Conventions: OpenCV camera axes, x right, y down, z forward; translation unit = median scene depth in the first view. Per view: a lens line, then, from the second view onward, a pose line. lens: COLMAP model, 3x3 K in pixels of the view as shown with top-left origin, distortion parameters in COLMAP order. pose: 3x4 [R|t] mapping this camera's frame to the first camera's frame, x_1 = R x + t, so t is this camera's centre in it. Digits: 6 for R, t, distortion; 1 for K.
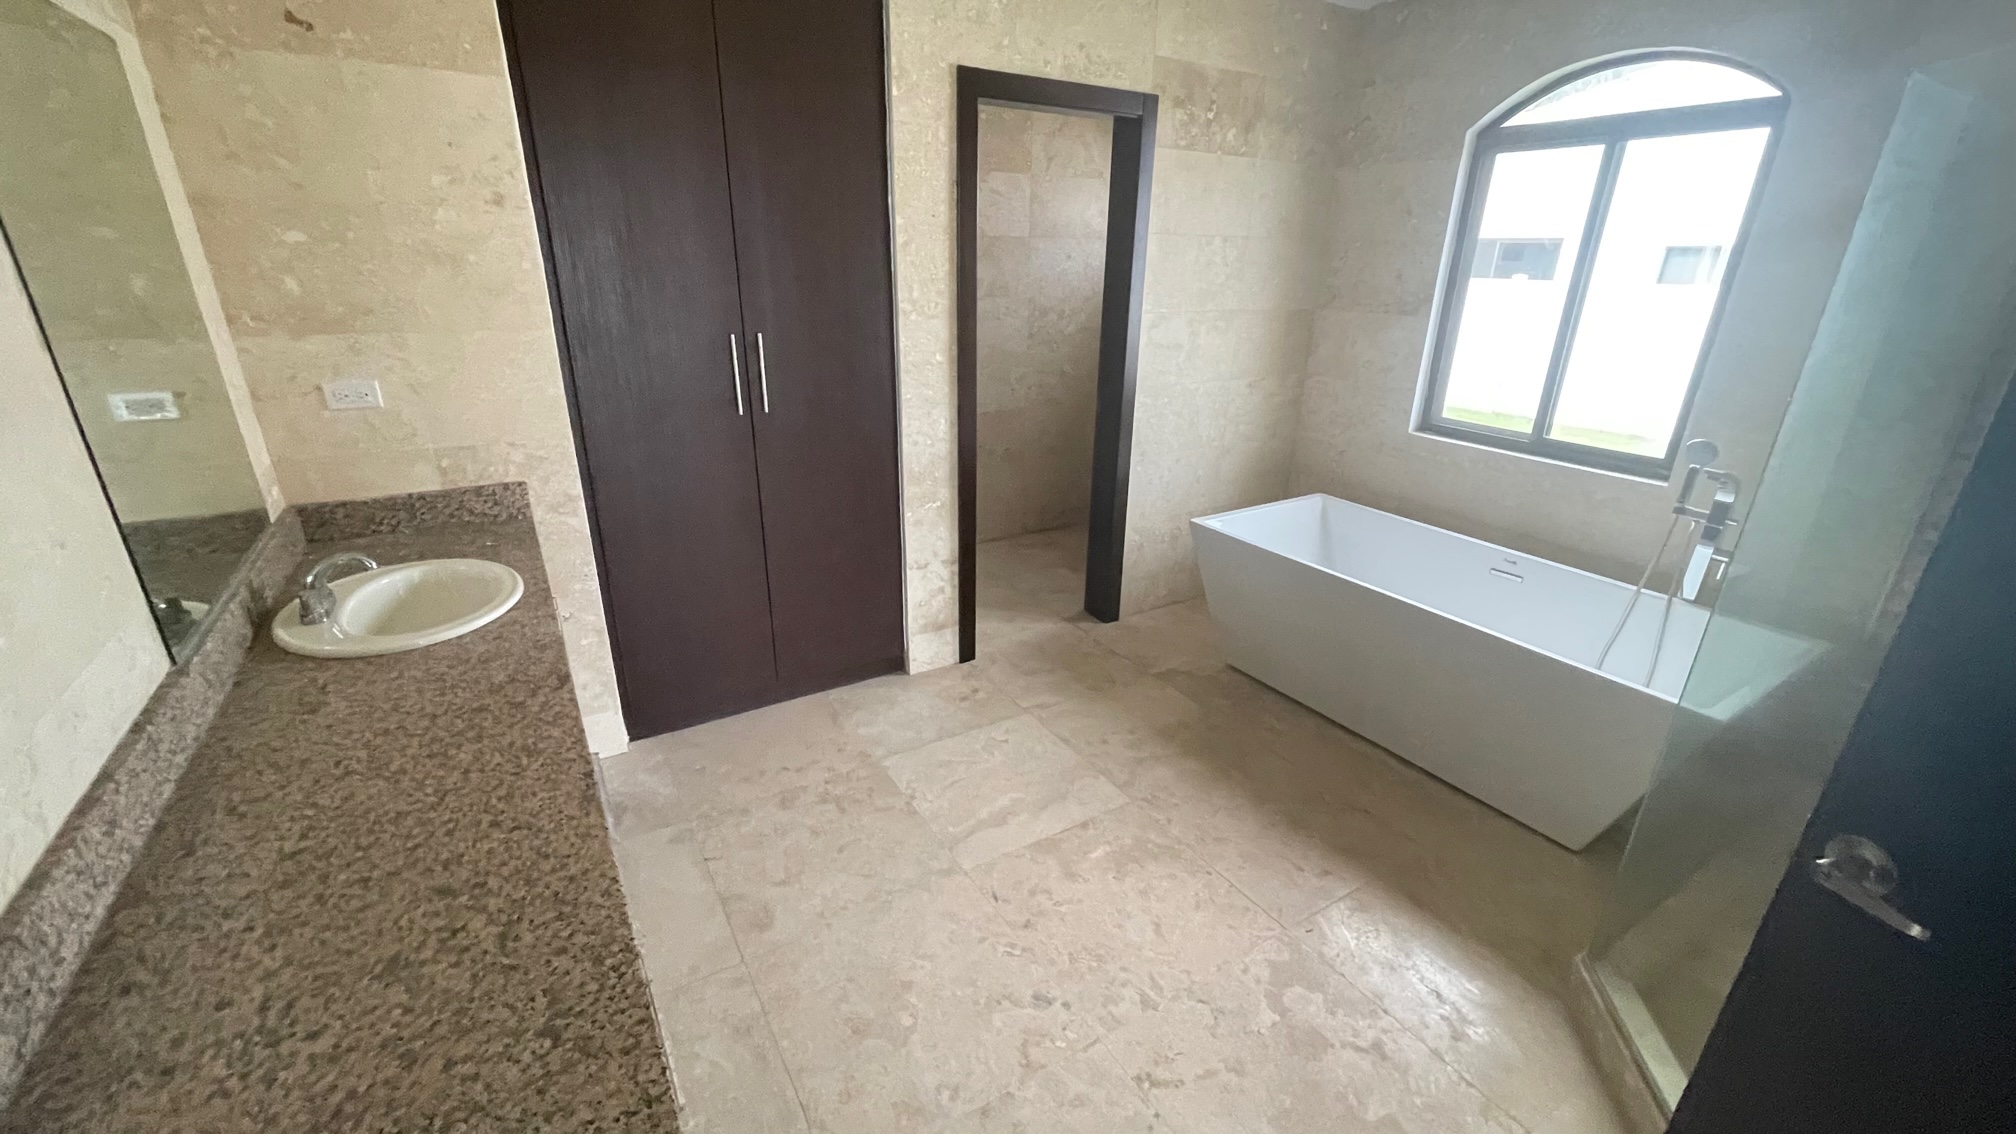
lens RADIAL K [[807.0, 0, 1008.0], [0, 807.0, 567.0], [0, 0, 1]] dist [0.004190, 0.000384]
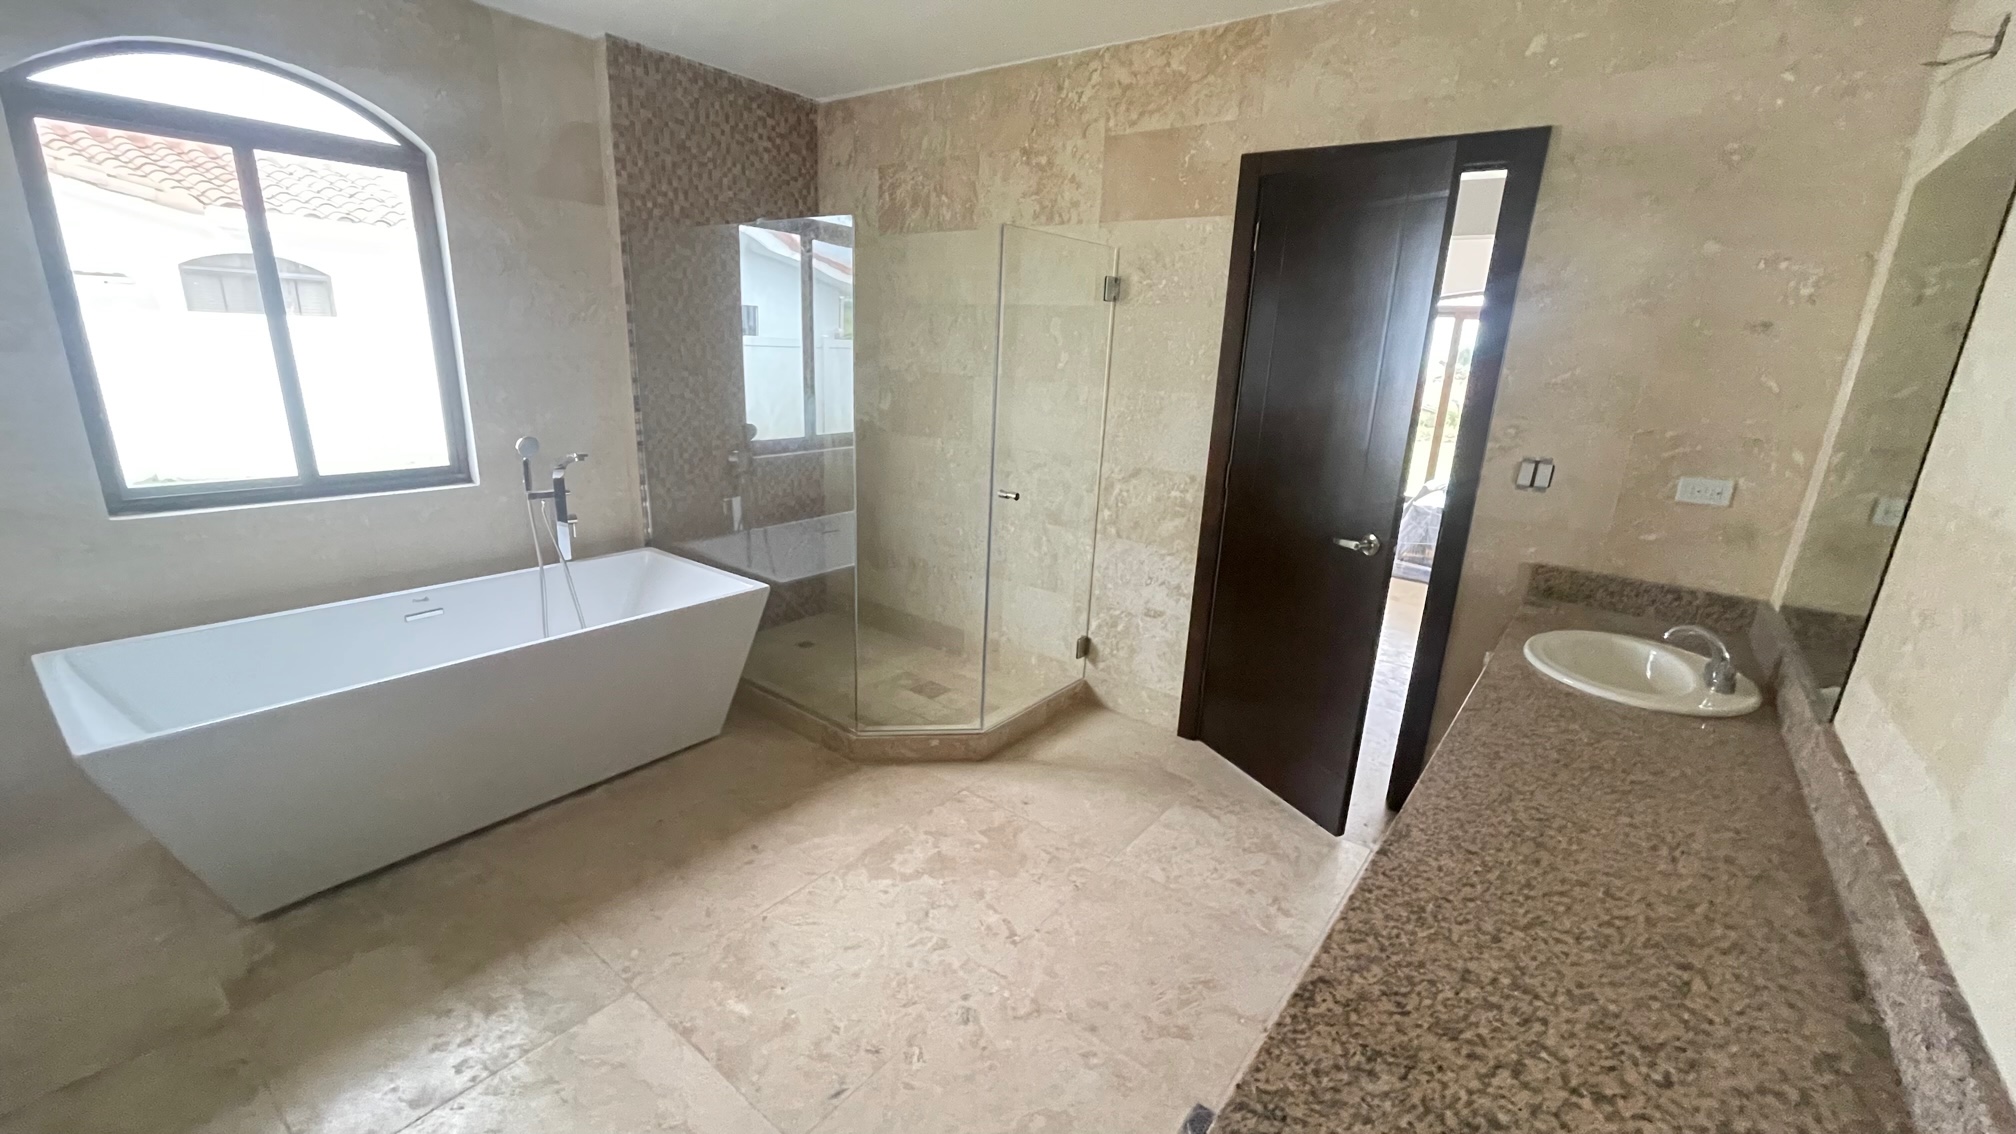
lens RADIAL K [[811.0, 0, 1008.0], [0, 811.0, 567.0], [0, 0, 1]] dist [-0.001044, -0.000536]
pose [[-0.340603, -0.286477, 0.895500, -0.762302], [0.289881, 0.874053, 0.389872, -0.359881], [-0.894404, 0.392380, -0.214661, 0.994356]]
